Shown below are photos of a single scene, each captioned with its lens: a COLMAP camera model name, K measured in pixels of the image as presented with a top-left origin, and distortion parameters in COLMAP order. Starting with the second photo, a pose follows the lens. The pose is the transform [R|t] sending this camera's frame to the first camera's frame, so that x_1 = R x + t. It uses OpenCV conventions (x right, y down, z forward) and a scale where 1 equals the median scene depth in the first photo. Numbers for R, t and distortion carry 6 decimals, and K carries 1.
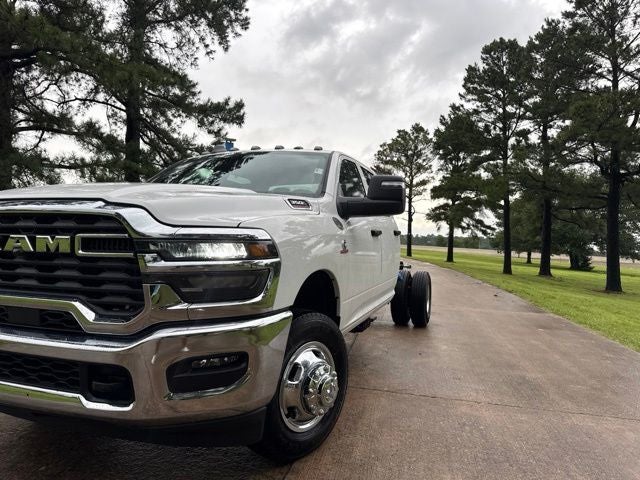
lens RADIAL K [[445.6, 0, 316.3], [0, 445.6, 240.1], [0, 0, 1]] dist [0.081796, -0.121171]
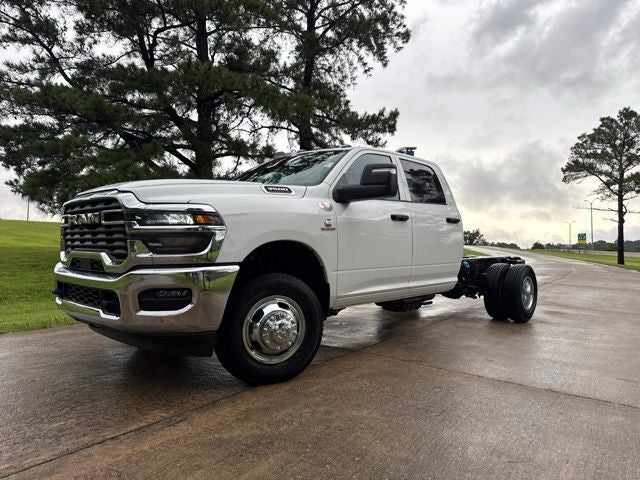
lens RADIAL K [[448.0, 0, 318.0], [0, 448.0, 237.6], [0, 0, 1]] dist [0.038742, -0.047489]
pose [[0.914613, -0.017154, -0.403967, 0.051491], [0.006519, 0.999595, -0.027688, 0.008089], [0.404279, 0.022691, 0.914354, -0.010578]]
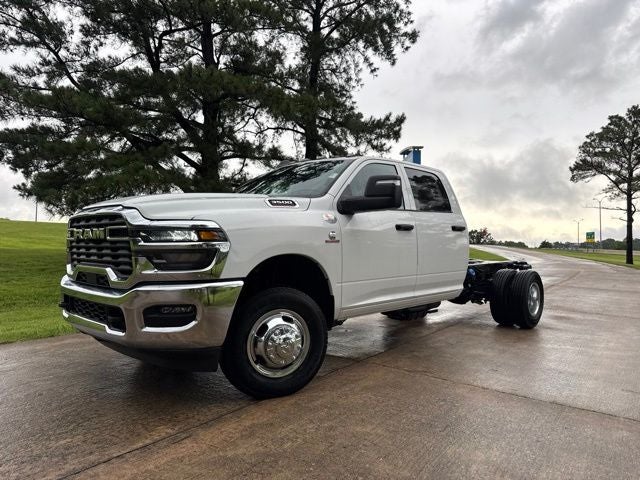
lens RADIAL K [[448.5, 0, 320.0], [0, 448.5, 240.0], [0, 0, 1]] dist [0.036074, -0.044360]
pose [[0.910300, -0.017496, -0.413580, 0.052225], [0.009860, 0.999739, -0.020590, 0.004620], [0.413832, 0.014665, 0.910235, -0.010596]]
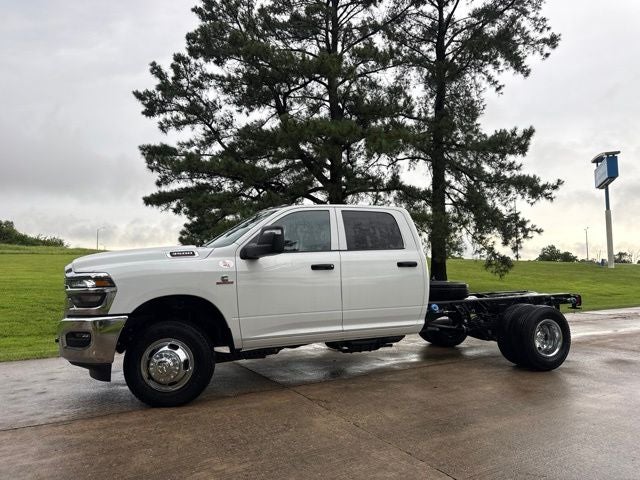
lens RADIAL K [[442.3, 0, 313.1], [0, 442.3, 253.1], [0, 0, 1]] dist [0.031839, -0.043977]
pose [[0.664687, -0.062194, -0.744529, 0.131387], [0.024399, 0.997805, -0.061569, 0.002251], [0.746724, 0.022758, 0.664745, 0.025194]]
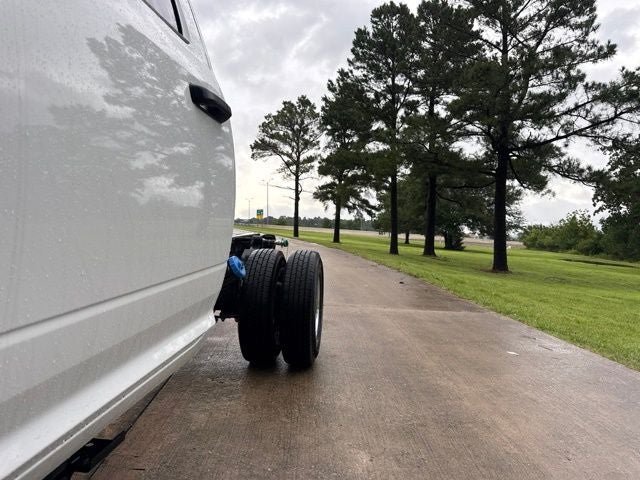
lens RADIAL K [[445.6, 0, 316.3], [0, 445.6, 240.1], [0, 0, 1]] dist [0.081796, -0.121171]
pose [[0.969401, -0.005988, 0.245411, 0.028942], [-0.003558, 0.999255, 0.038435, 0.008861], [-0.245459, -0.038132, 0.968657, 0.119122]]
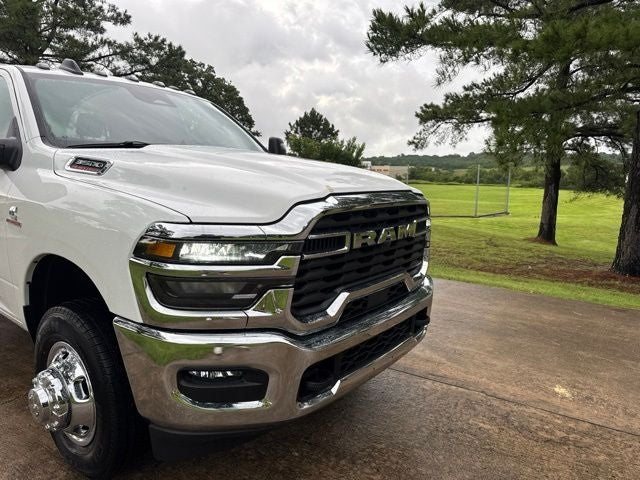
lens RADIAL K [[445.6, 0, 316.3], [0, 445.6, 240.1], [0, 0, 1]] dist [0.081796, -0.121171]
pose [[0.304723, -0.167069, 0.937674, -0.110754], [-0.042696, 0.981109, 0.188683, -0.011516], [-0.951483, -0.097531, 0.291834, 0.054820]]
